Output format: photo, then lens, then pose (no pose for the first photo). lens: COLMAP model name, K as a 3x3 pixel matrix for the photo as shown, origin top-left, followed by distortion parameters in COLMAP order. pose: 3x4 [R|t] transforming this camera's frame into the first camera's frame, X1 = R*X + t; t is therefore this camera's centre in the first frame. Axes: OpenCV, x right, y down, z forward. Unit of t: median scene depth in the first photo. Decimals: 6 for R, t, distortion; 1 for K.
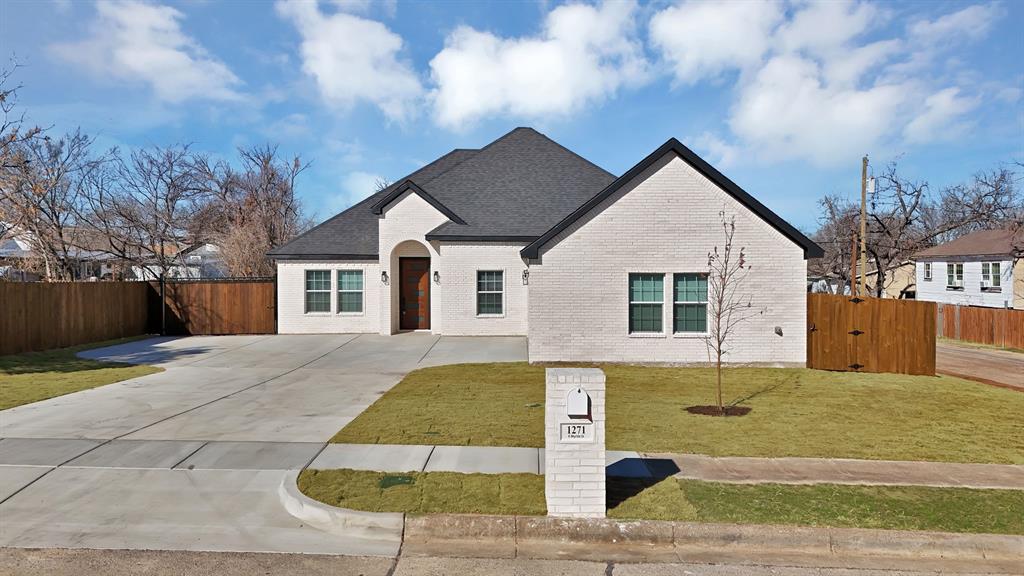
lens RADIAL K [[775.2, 0, 507.0], [0, 775.2, 280.3], [0, 0, 1]] dist [0.032484, -0.009444]
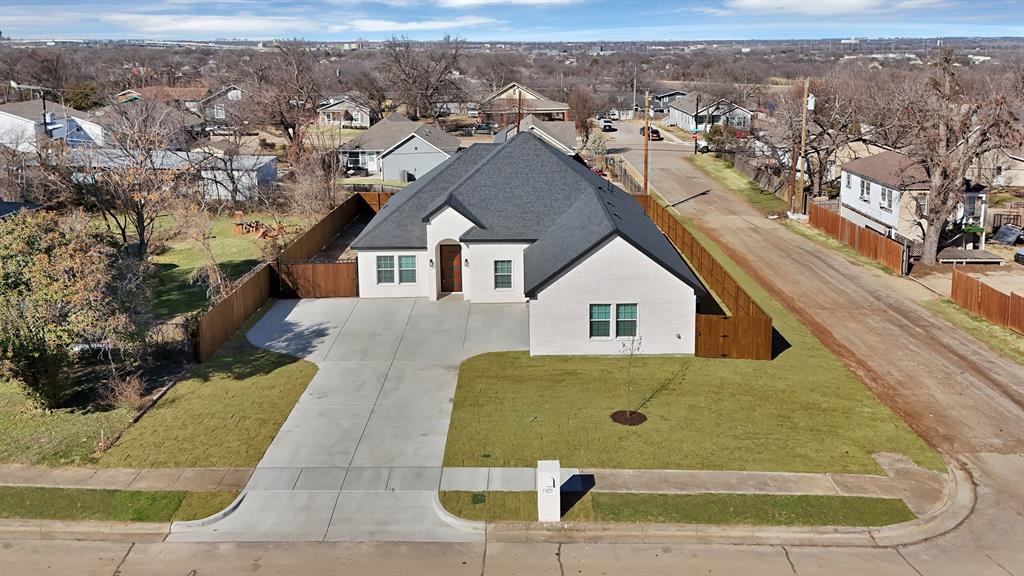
lens RADIAL K [[775.2, 0, 502.7], [0, 775.2, 195.1], [0, 0, 1]] dist [0.032484, -0.009444]
pose [[0.999862, -0.015405, -0.006234, -0.011257], [0.016204, 0.987011, 0.159831, -0.370810], [0.003691, -0.159910, 0.987125, -0.442665]]
